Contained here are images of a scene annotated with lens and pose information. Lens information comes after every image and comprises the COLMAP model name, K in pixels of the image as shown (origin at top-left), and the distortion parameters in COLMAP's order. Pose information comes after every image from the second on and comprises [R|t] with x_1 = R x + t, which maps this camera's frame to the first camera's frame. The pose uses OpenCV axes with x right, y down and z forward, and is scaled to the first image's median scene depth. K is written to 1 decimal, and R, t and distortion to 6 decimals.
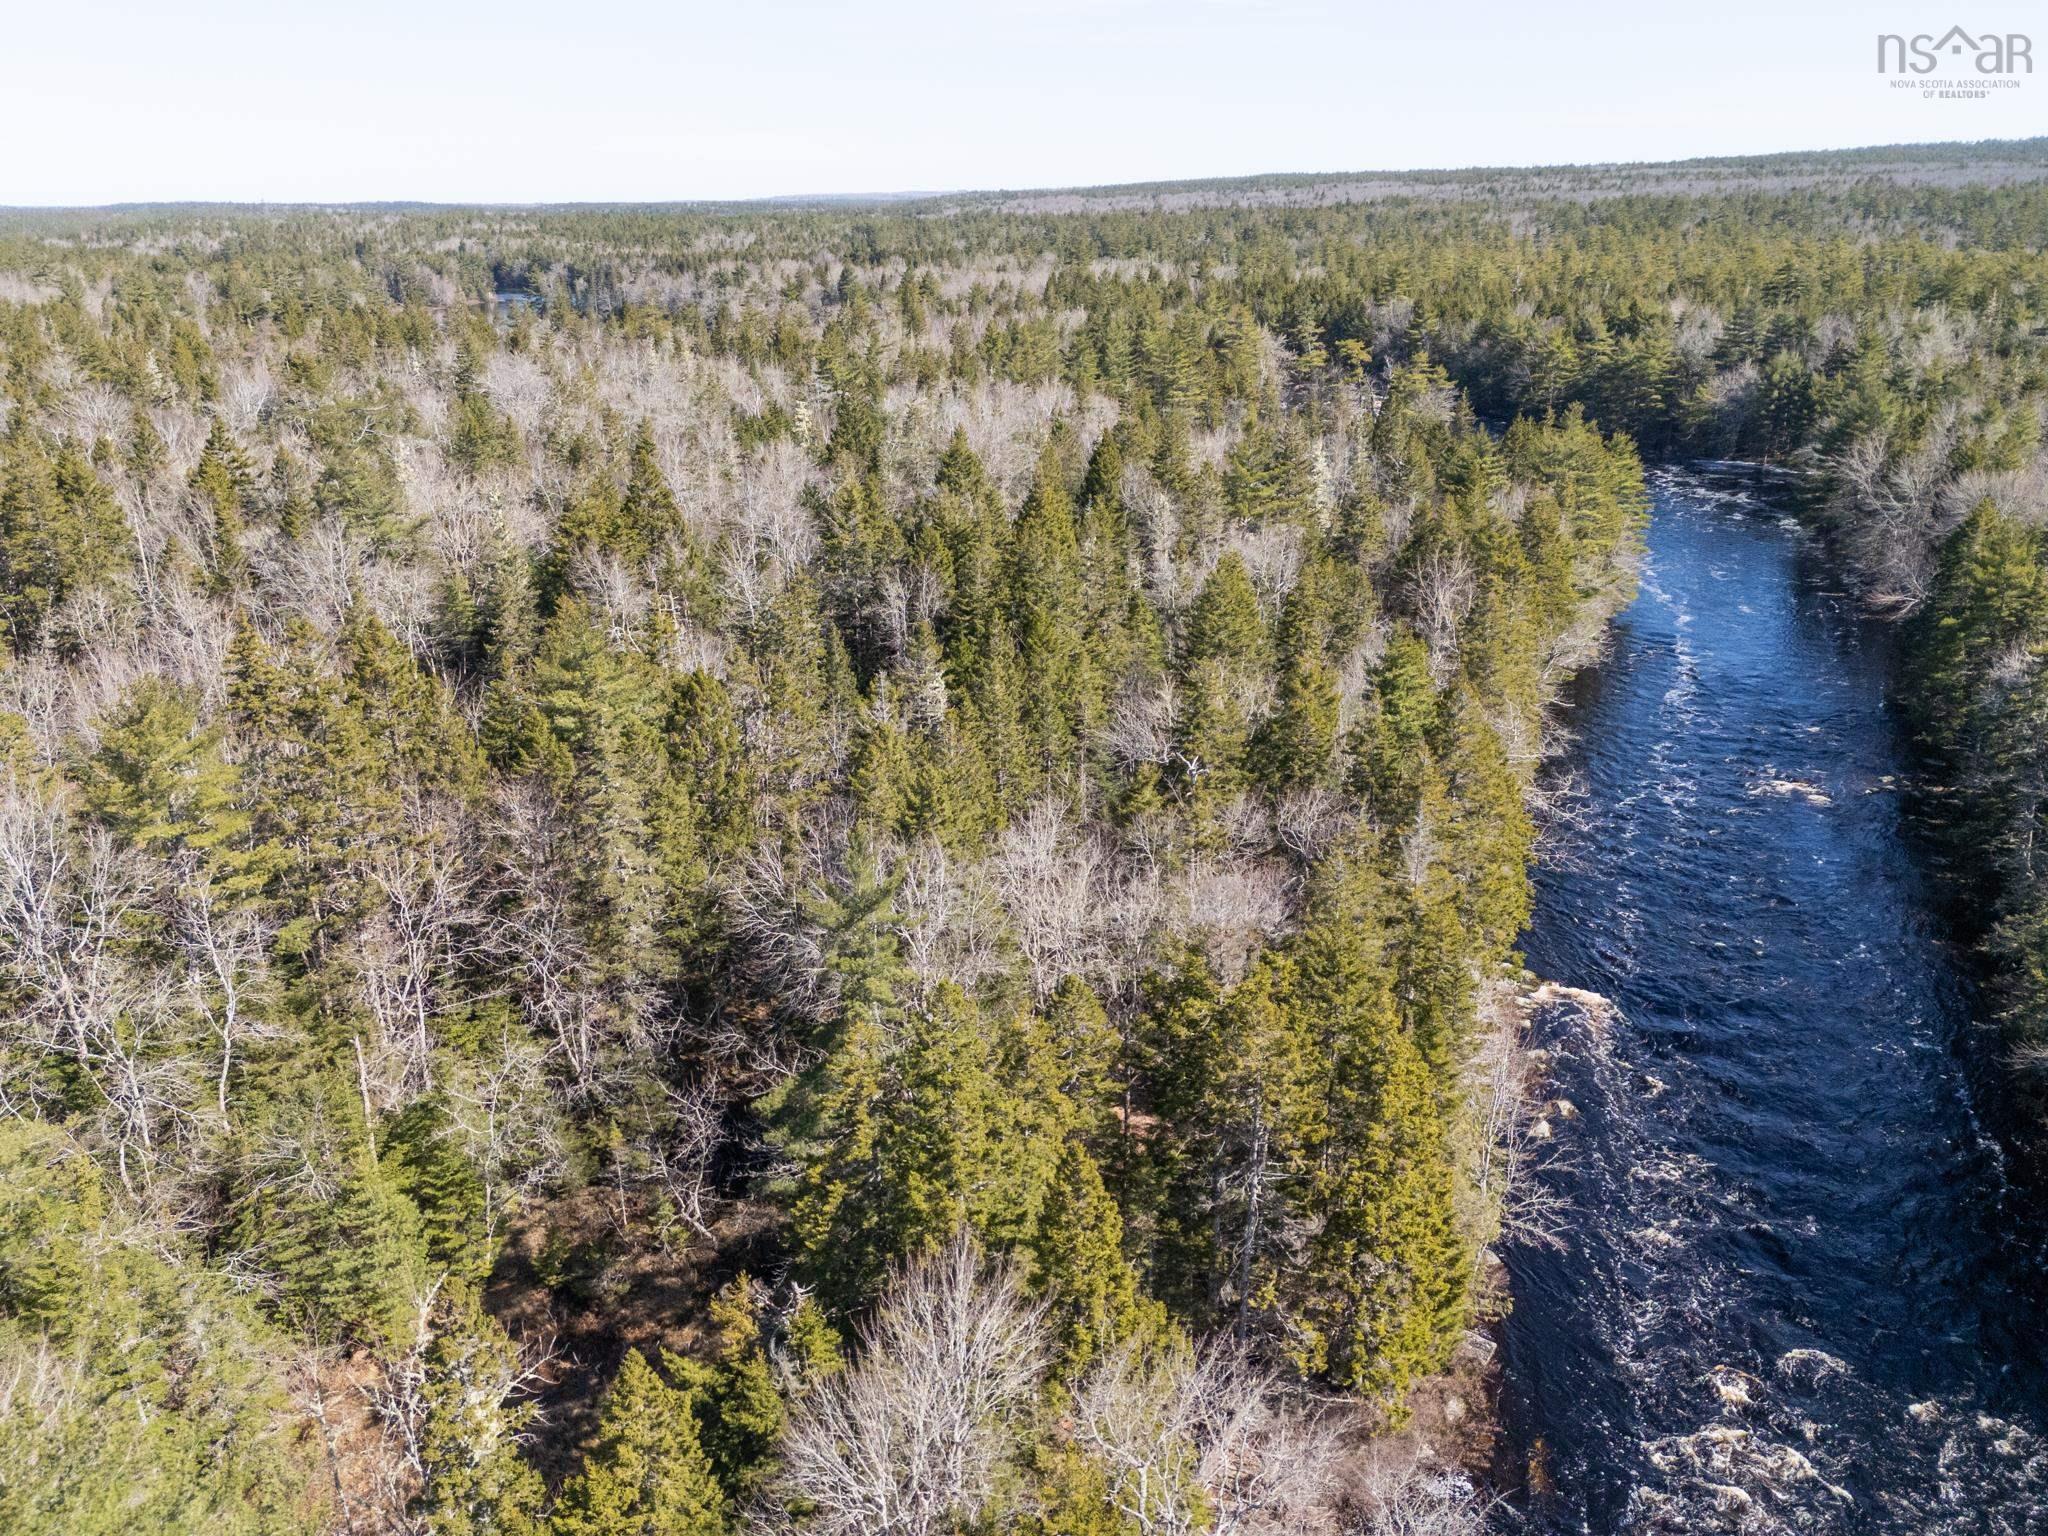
lens RADIAL K [[1493.8, 0, 1021.3], [0, 1493.8, 762.4], [0, 0, 1]] dist [0.078076, -0.062138]
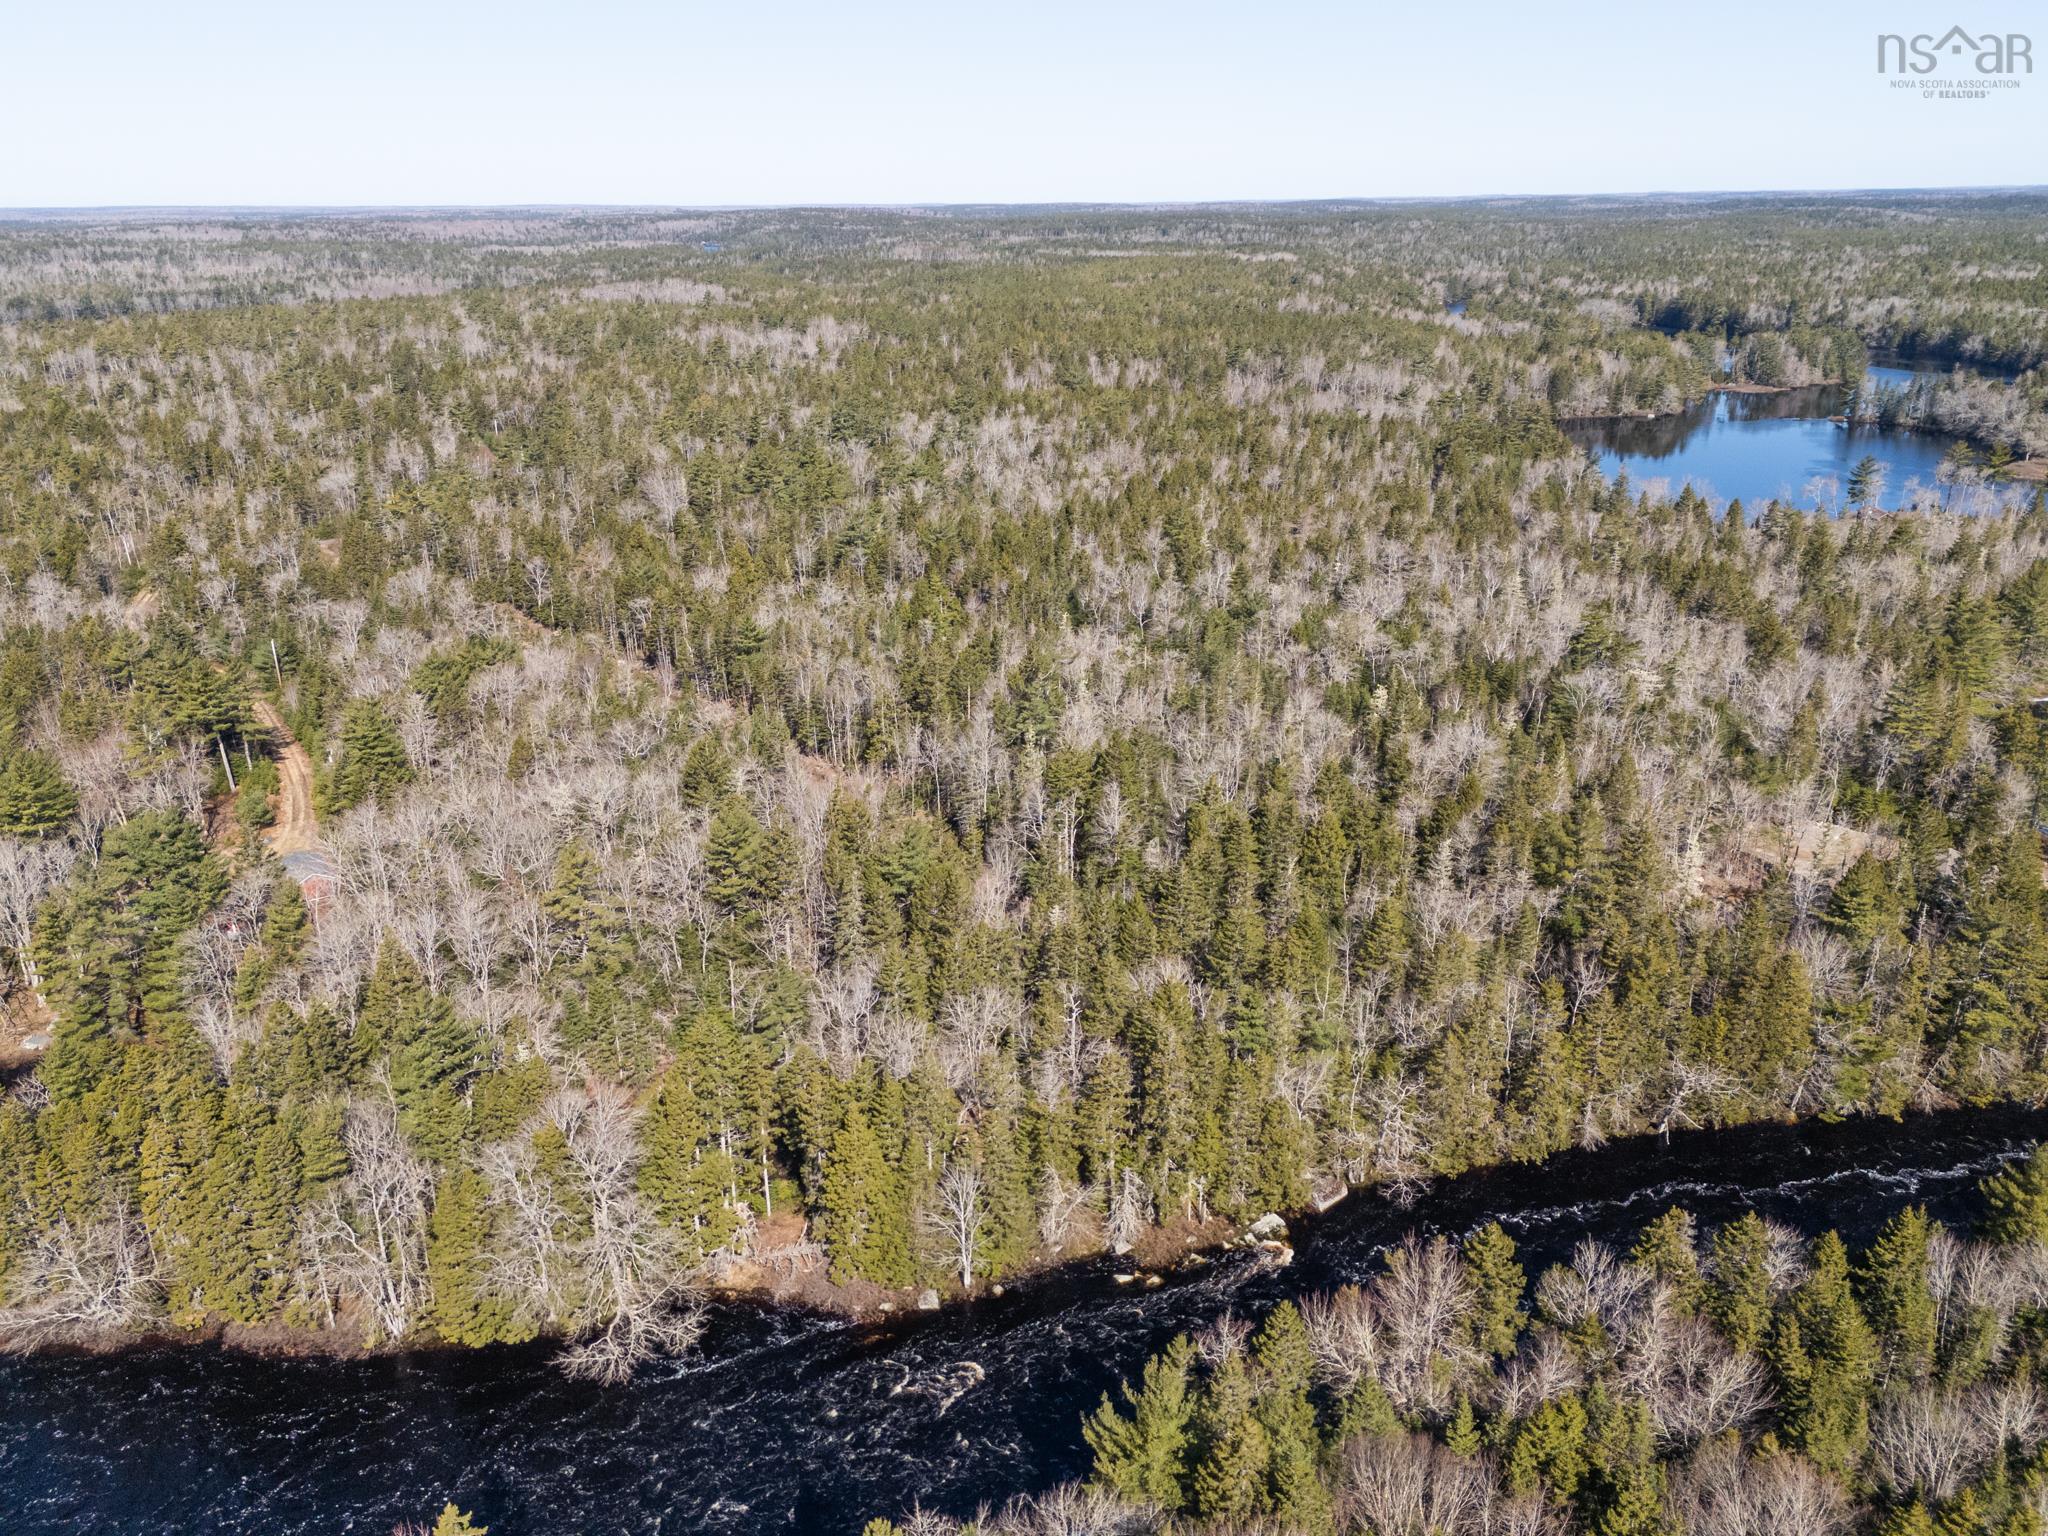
lens RADIAL K [[1493.8, 0, 1029.3], [0, 1493.8, 771.6], [0, 0, 1]] dist [0.078076, -0.062138]
pose [[0.598238, 0.293135, -0.745777, 0.376640], [-0.279193, 0.948619, 0.148904, -0.145702], [0.751108, 0.119135, 0.649341, -0.077646]]
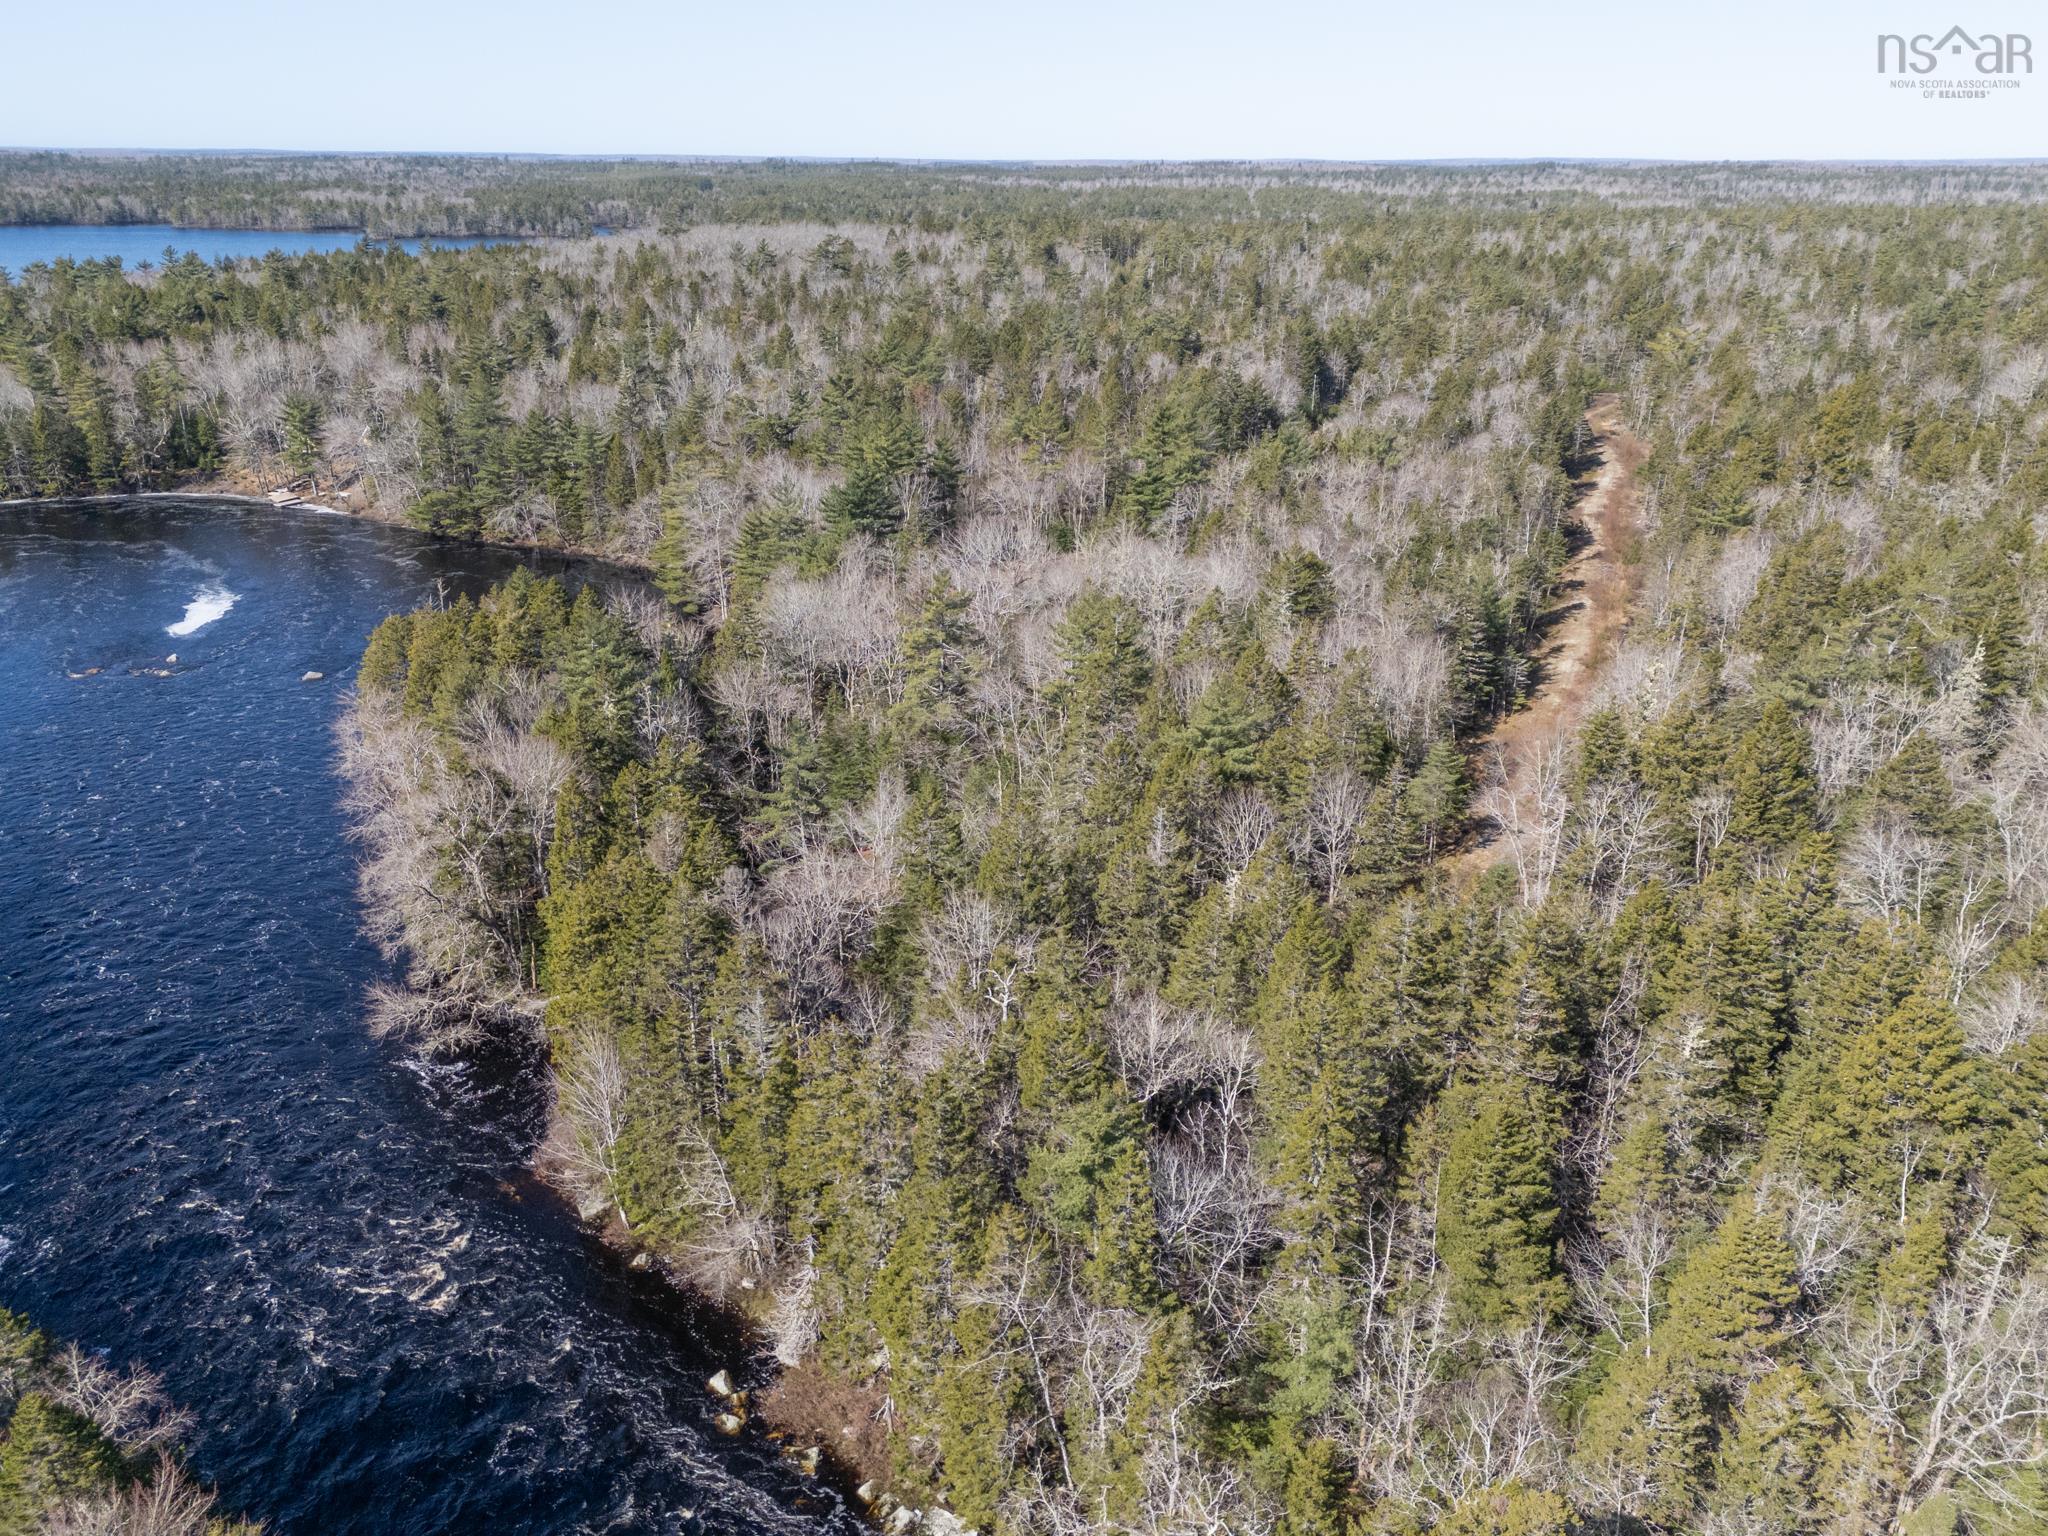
lens RADIAL K [[1493.8, 0, 1025.9], [0, 1493.8, 771.7], [0, 0, 1]] dist [0.078076, -0.062138]
pose [[-0.443124, 0.349234, -0.825637, 0.254242], [-0.314270, 0.802030, 0.507919, -0.179904], [0.839568, 0.484544, -0.245646, 0.326633]]
